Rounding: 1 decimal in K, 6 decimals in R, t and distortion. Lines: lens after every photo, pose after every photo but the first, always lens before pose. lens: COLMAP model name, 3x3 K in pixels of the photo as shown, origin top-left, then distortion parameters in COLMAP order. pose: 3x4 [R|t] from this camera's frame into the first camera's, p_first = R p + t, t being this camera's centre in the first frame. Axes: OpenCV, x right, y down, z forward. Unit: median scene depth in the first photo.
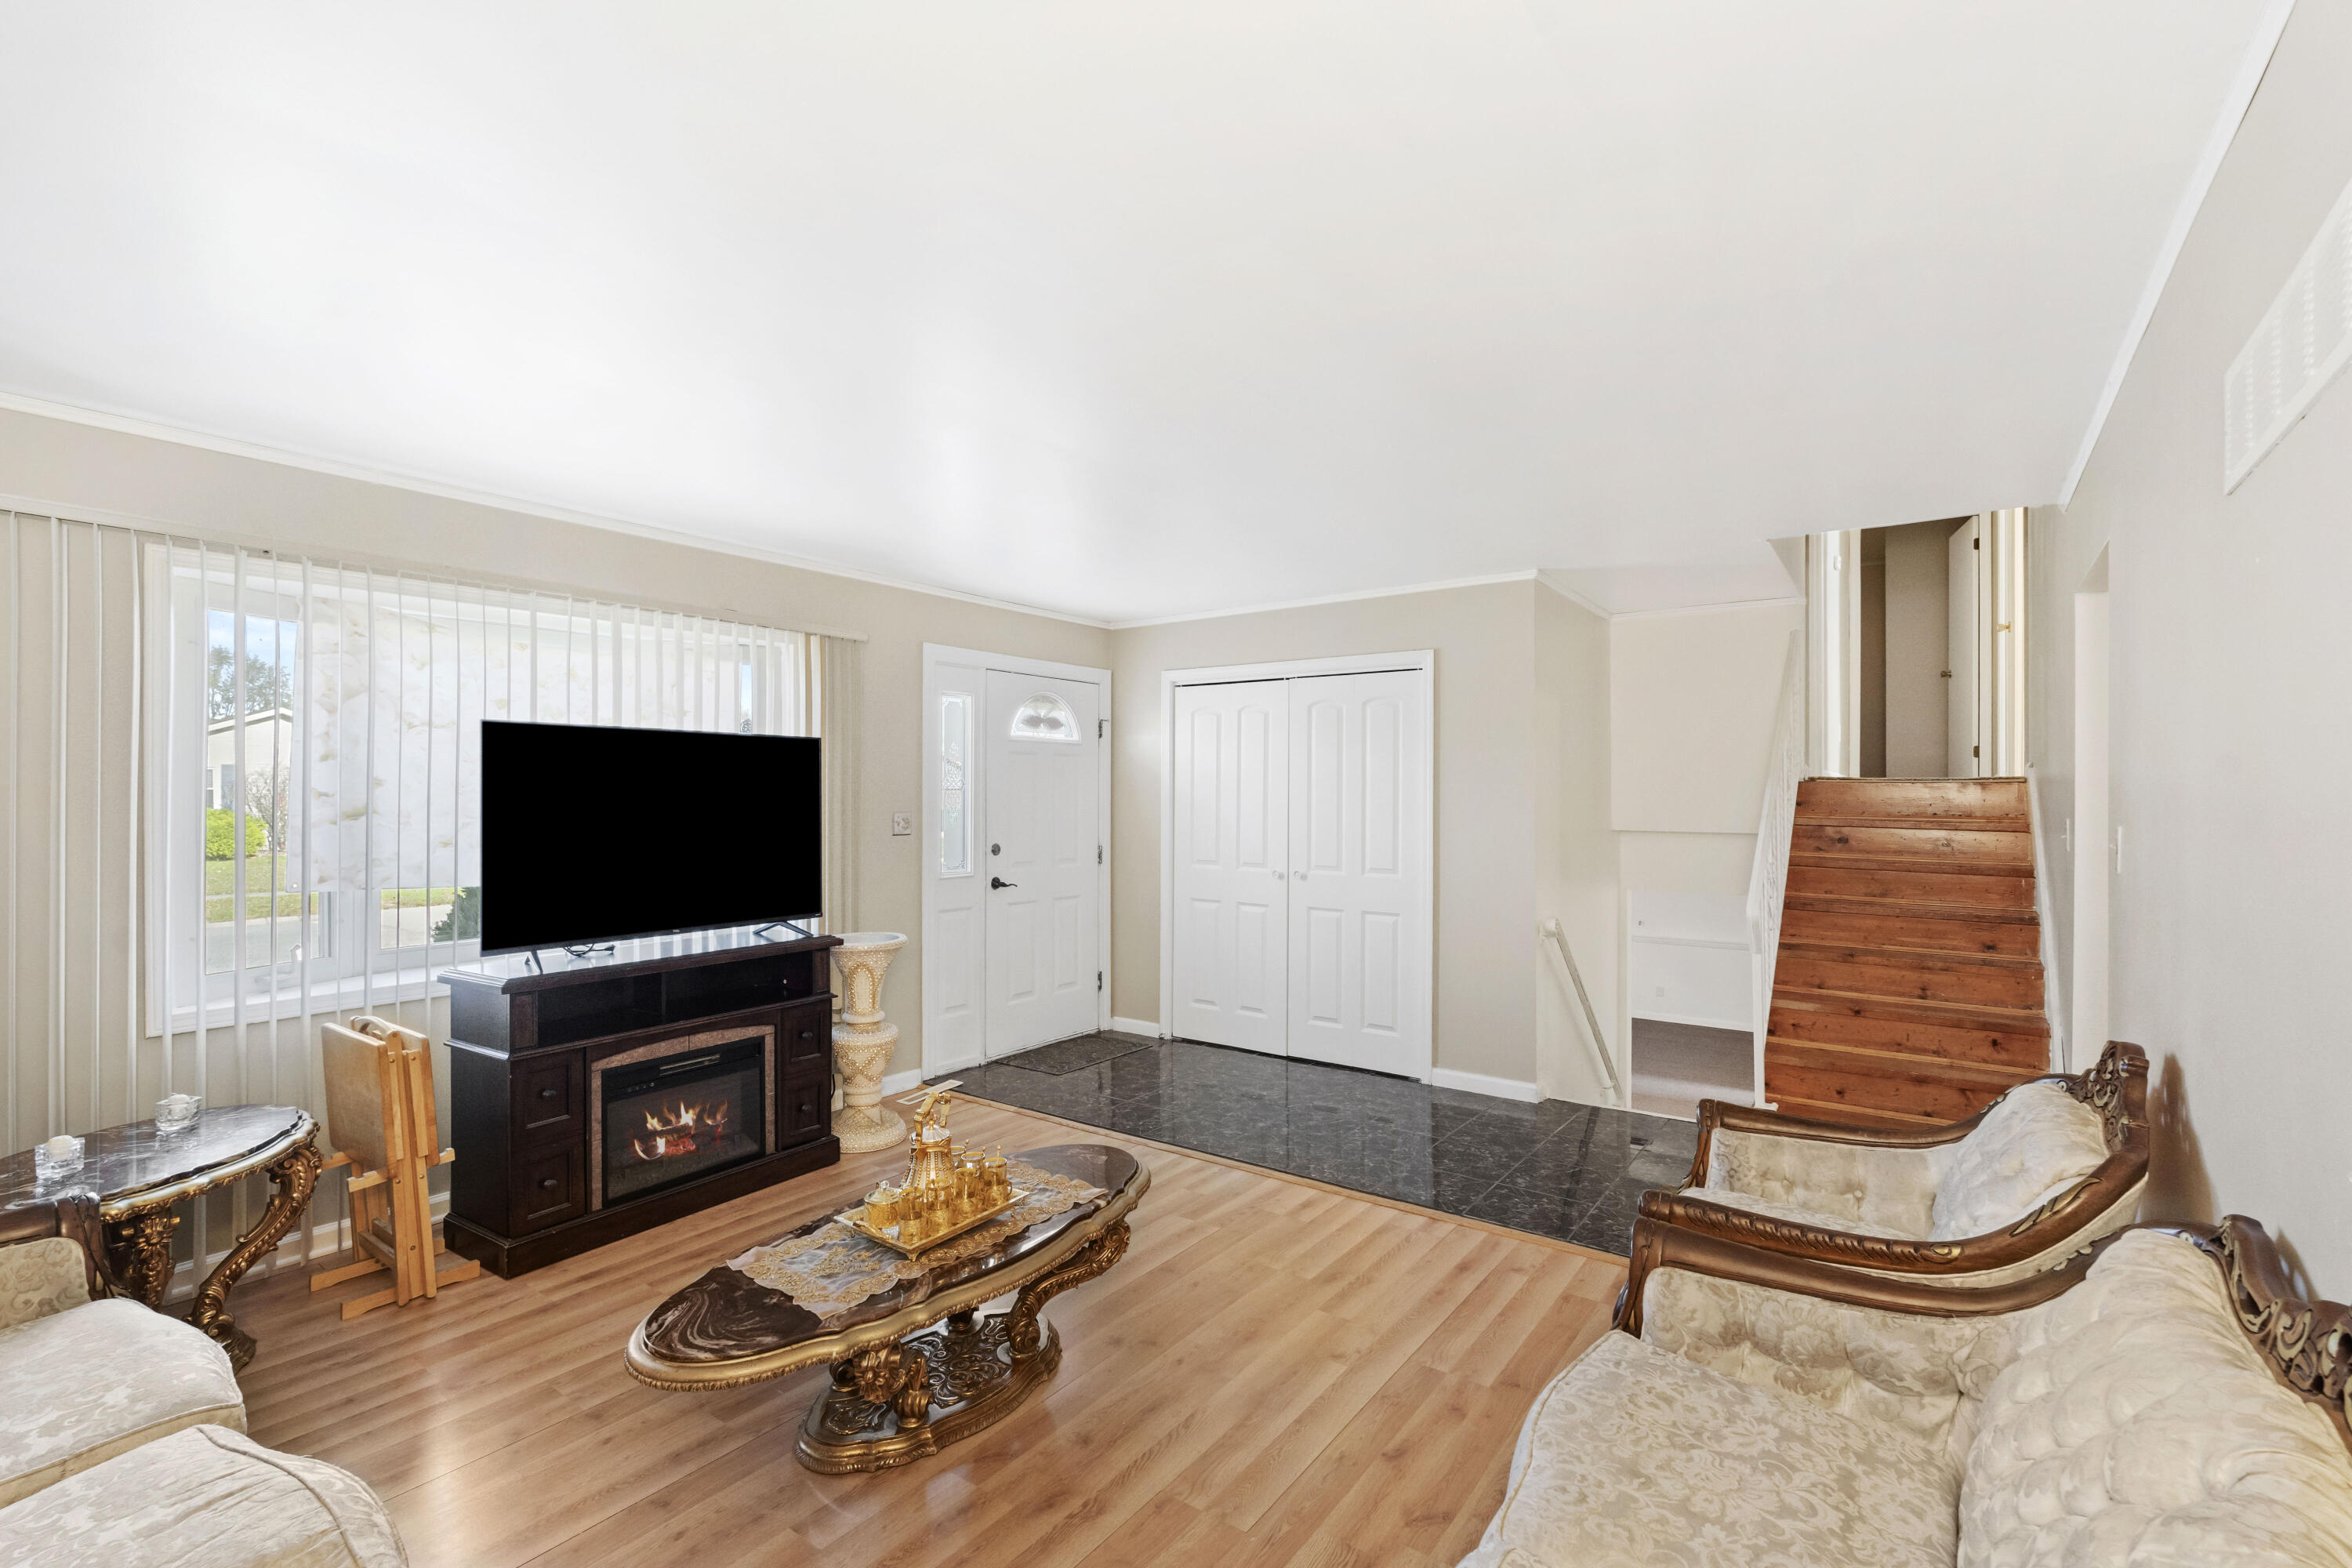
lens RADIAL K [[1052.9, 0, 1165.7], [0, 1052.9, 788.9], [0, 0, 1]] dist [0.000009, 0.000083]
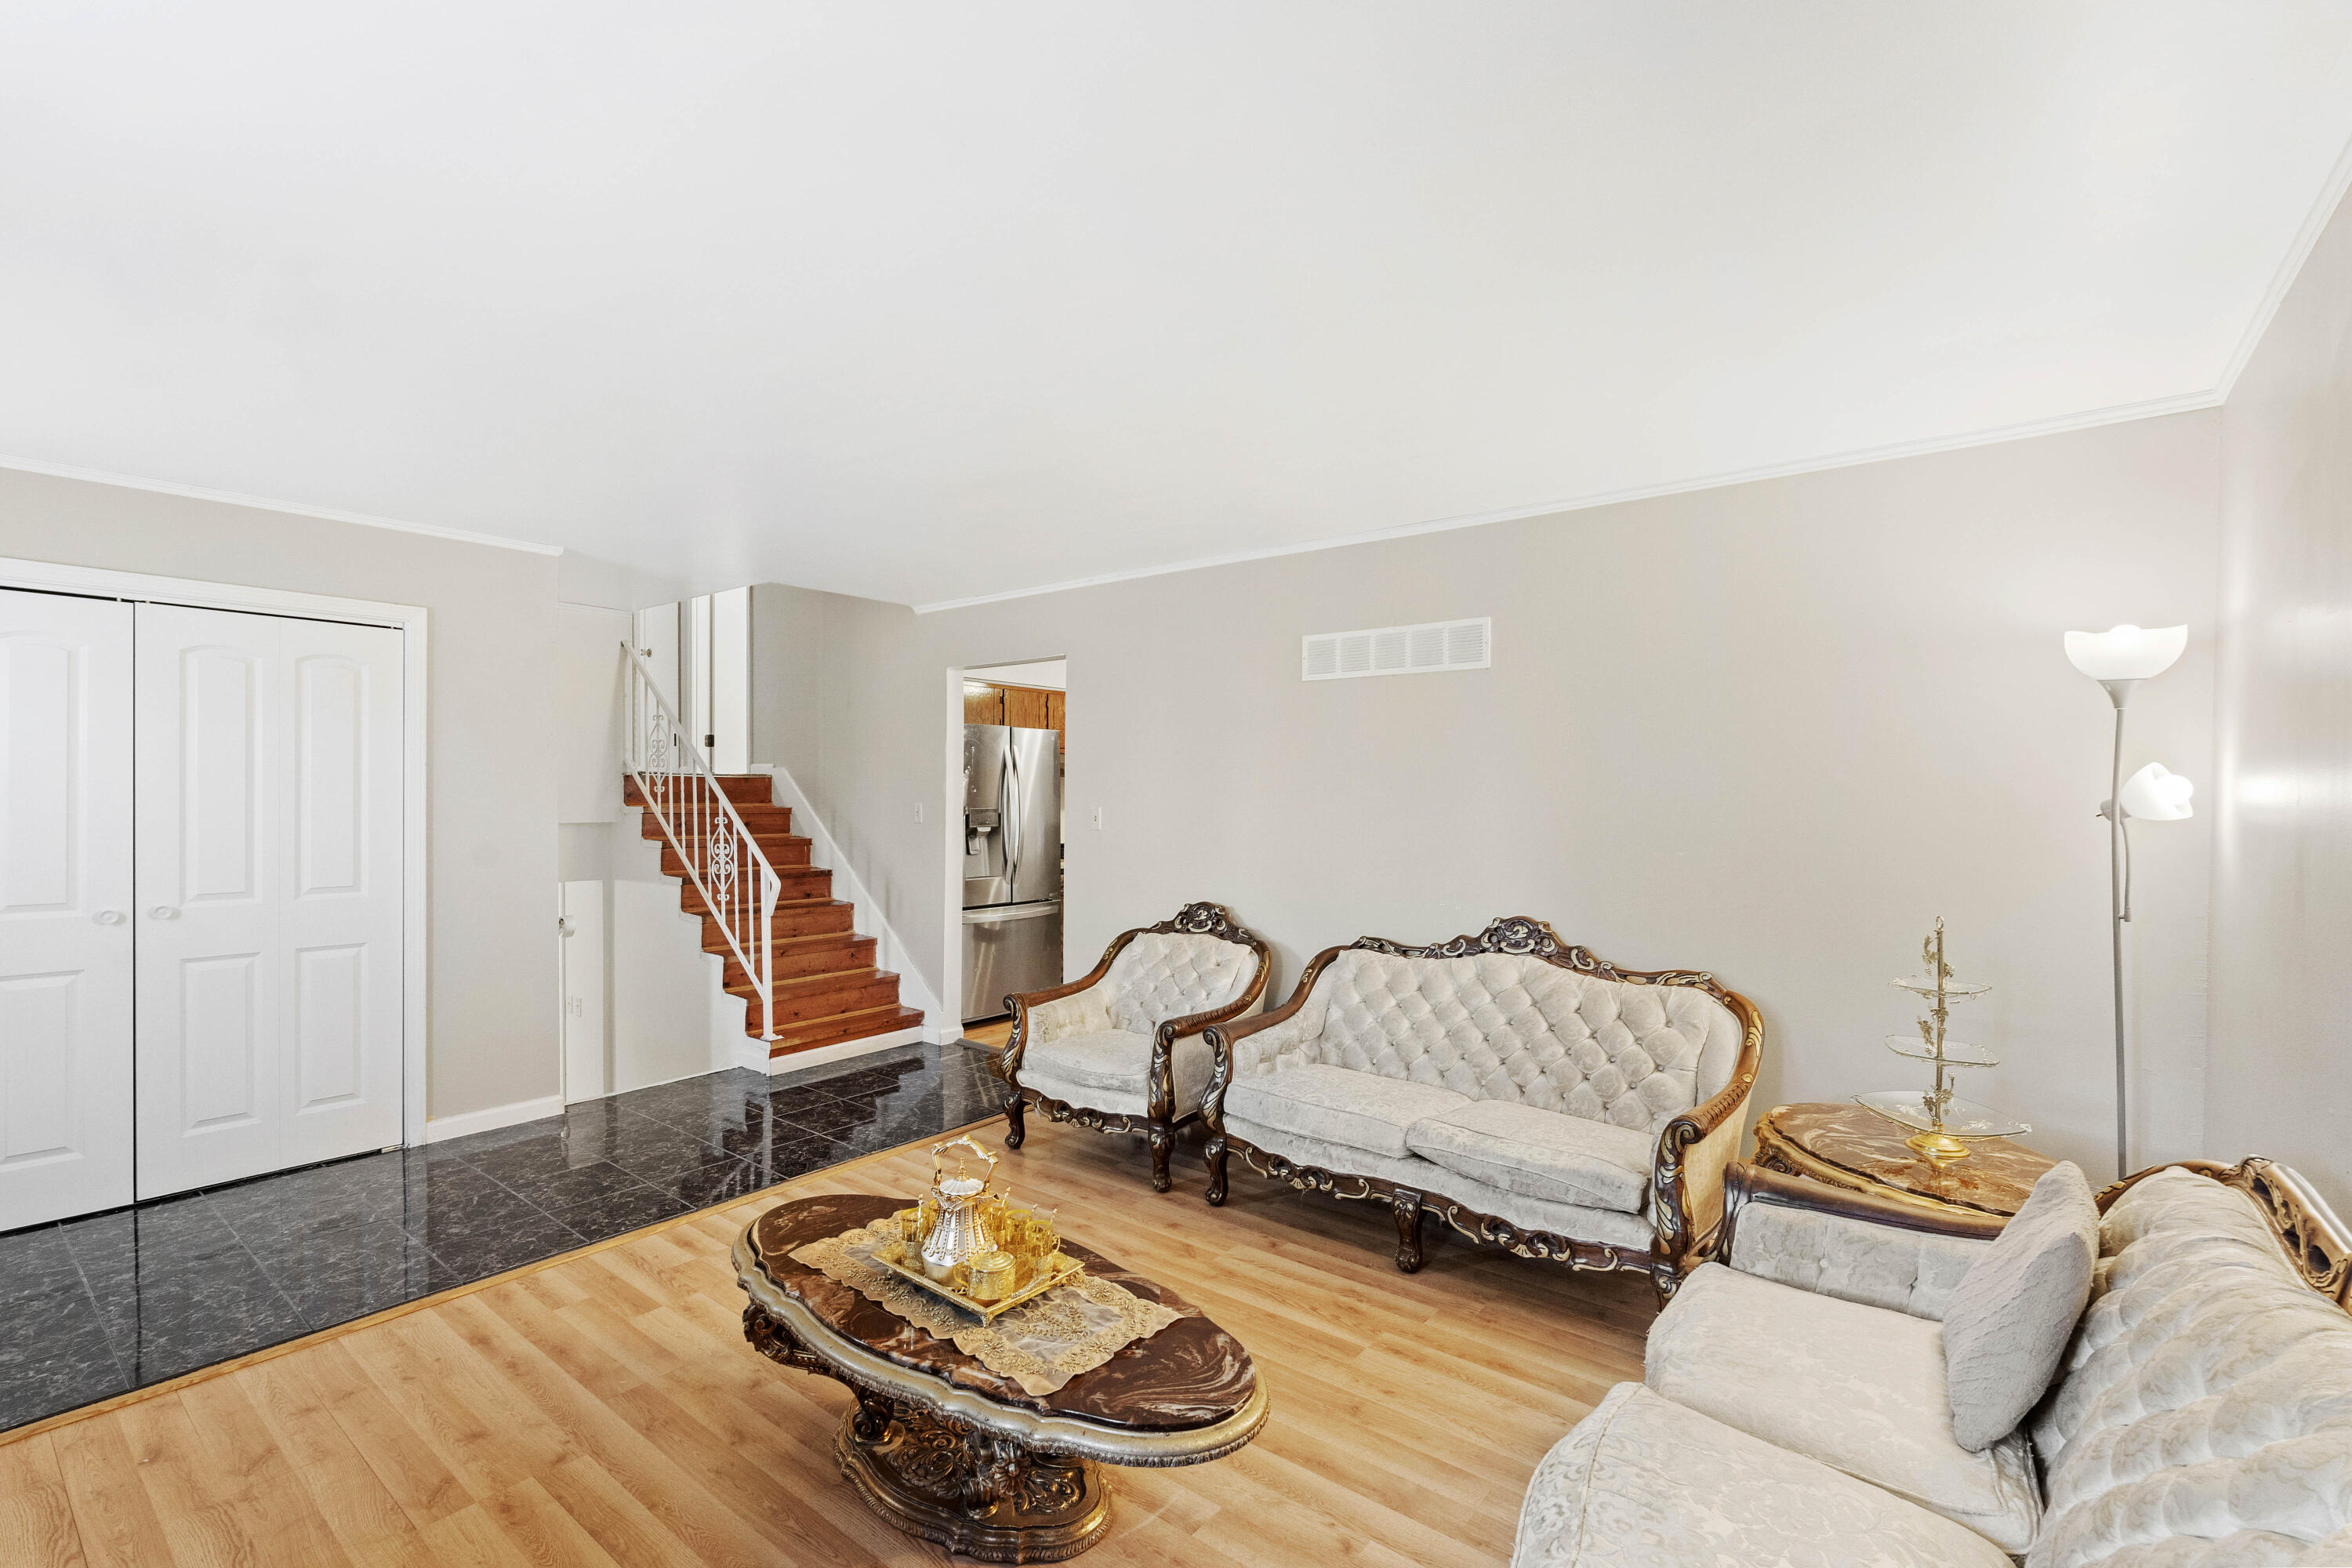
lens RADIAL K [[1052.9, 0, 1165.7], [0, 1052.9, 788.9], [0, 0, 1]] dist [0.000009, 0.000083]
pose [[0.040495, -0.003272, 0.999174, -0.536013], [-0.004822, 0.999982, 0.003470, 0.001034], [-0.999168, -0.004959, 0.040478, 0.397326]]
